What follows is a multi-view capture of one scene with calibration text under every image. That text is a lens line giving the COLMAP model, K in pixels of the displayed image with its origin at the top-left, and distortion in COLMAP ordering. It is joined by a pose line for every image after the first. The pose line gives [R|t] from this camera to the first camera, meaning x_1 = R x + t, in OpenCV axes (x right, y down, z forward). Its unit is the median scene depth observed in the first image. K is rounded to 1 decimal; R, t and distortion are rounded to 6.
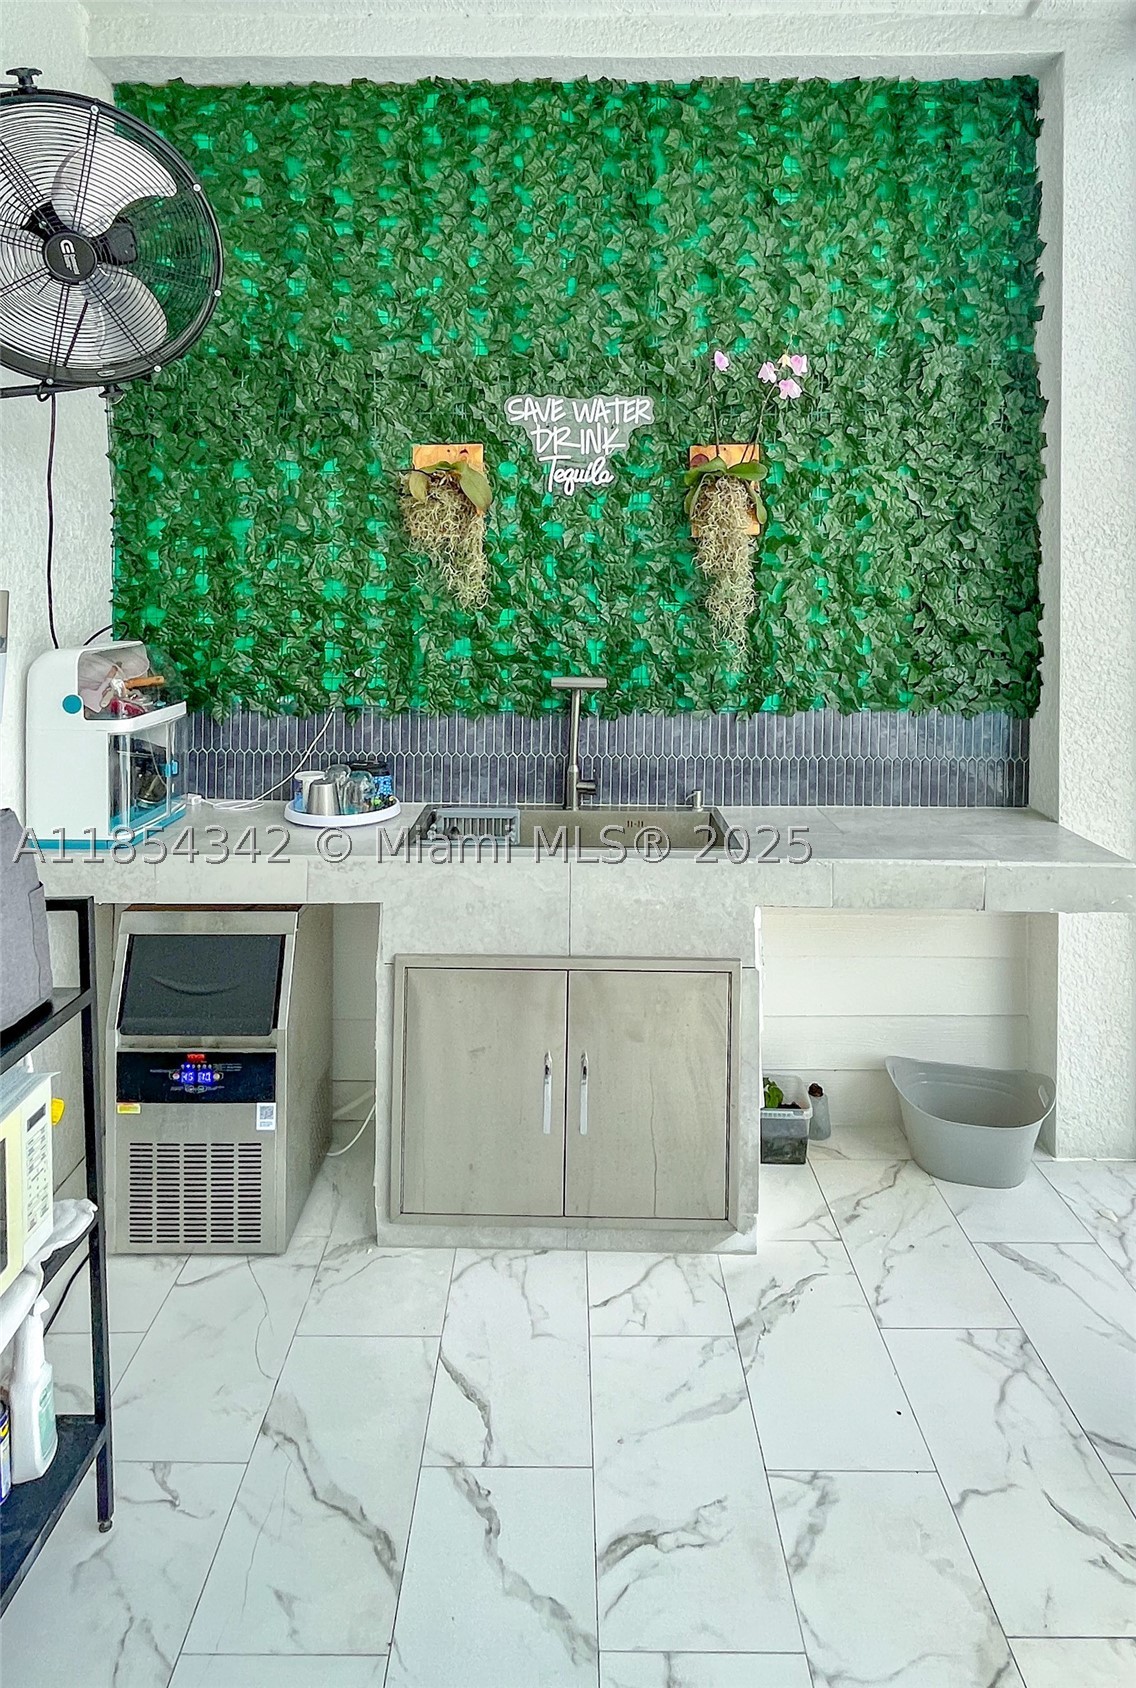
lens RADIAL K [[686.4, 0, 484.3], [0, 686.4, 560.1], [0, 0, 1]] dist [-0.002696, -0.000277]
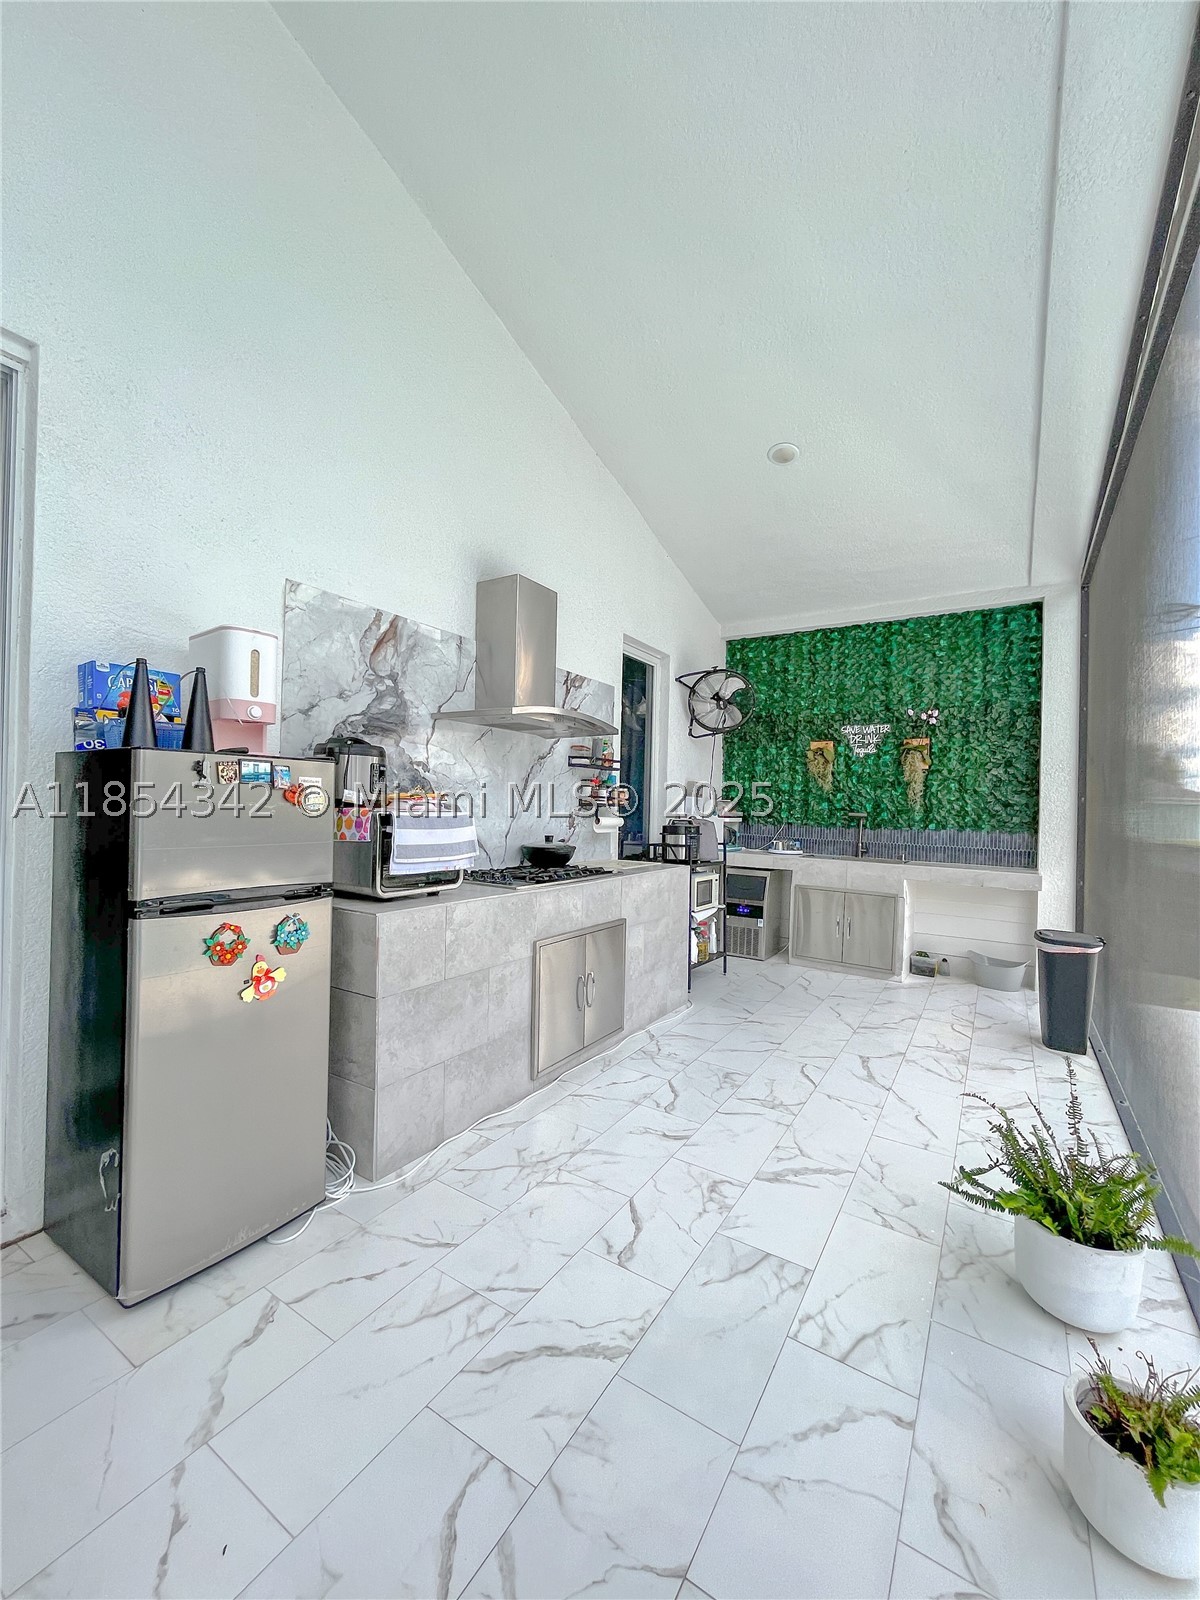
lens RADIAL K [[649.1, 0, 609.1], [0, 649.1, 802.9], [0, 0, 1]] dist [0.007891, -0.001255]
pose [[0.840373, 0.020454, -0.541623, 0.766206], [-0.028175, 0.999585, -0.005967, 0.164504], [0.541276, 0.020275, 0.840601, -2.092063]]
